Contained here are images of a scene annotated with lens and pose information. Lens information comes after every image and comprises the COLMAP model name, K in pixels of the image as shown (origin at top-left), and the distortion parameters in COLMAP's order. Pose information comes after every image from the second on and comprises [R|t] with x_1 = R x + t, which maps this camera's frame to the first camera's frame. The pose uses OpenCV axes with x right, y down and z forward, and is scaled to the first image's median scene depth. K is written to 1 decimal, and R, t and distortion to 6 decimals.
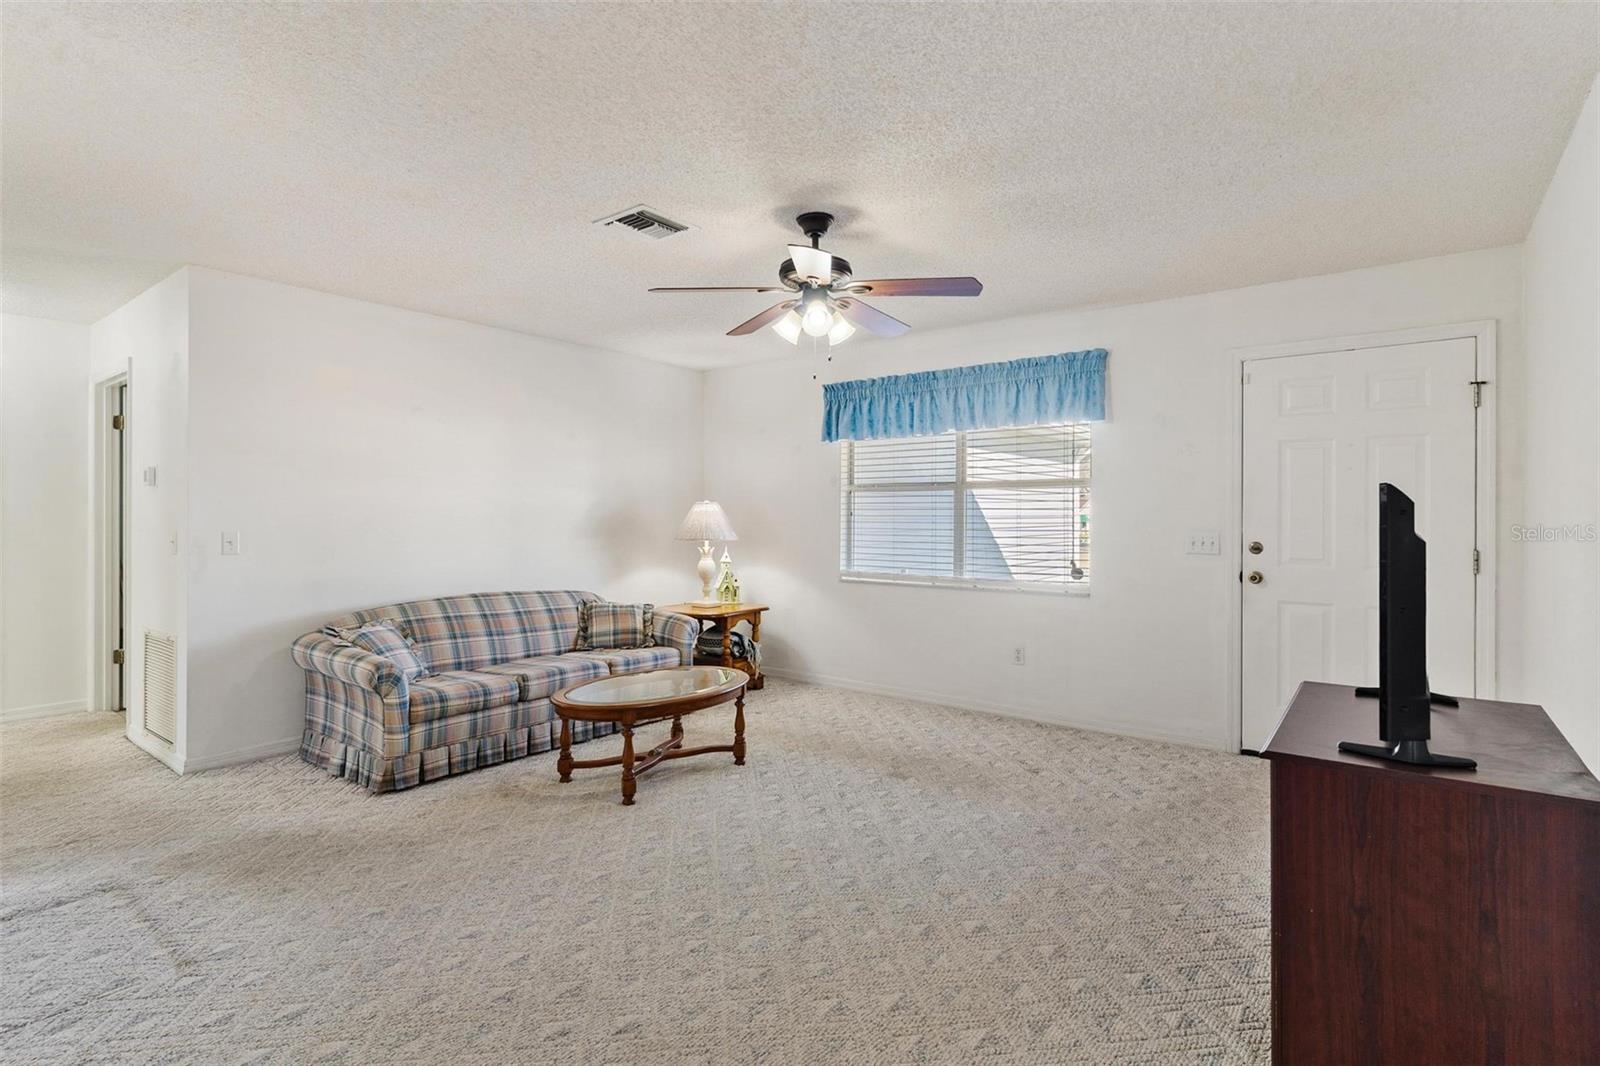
lens RADIAL K [[774.3, 0, 790.1], [0, 774.3, 513.0], [0, 0, 1]] dist [0.001755, 0.000362]
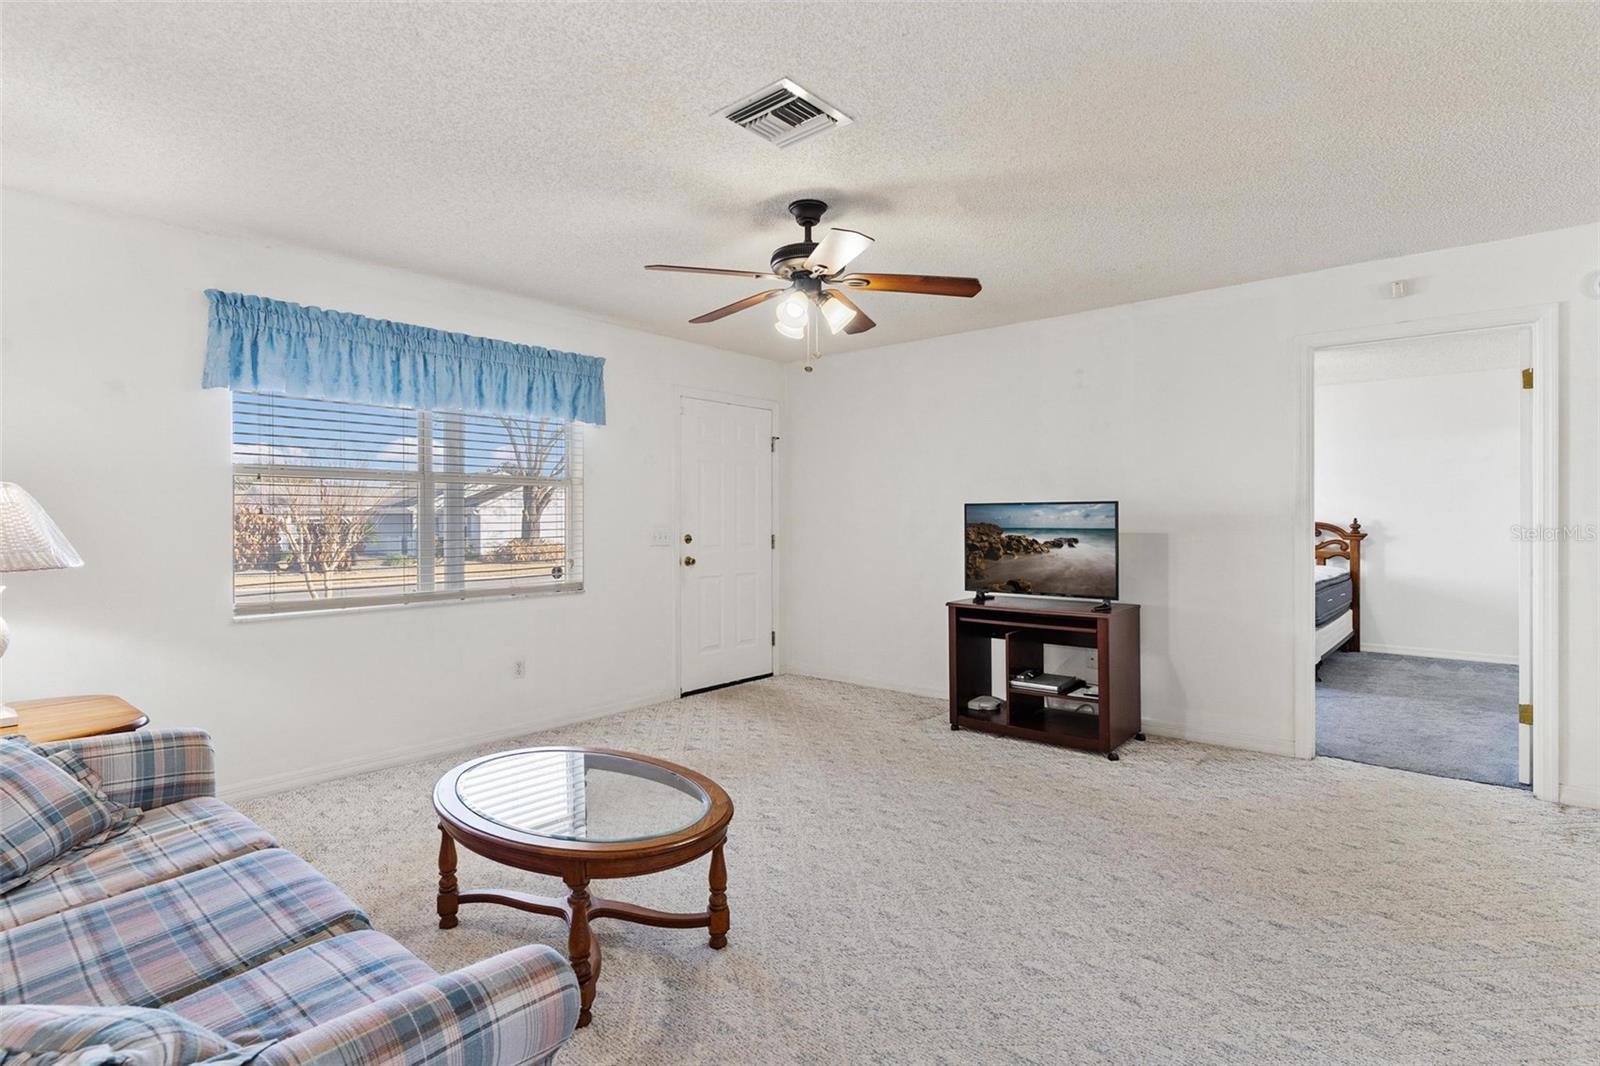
lens RADIAL K [[782.9, 0, 792.6], [0, 782.9, 522.6], [0, 0, 1]] dist [0.001693, -0.000550]
pose [[0.050235, -0.009015, 0.998697, -0.817098], [-0.000490, 0.999959, 0.009051, 0.005138], [-0.998737, -0.000944, 0.050229, 0.842495]]
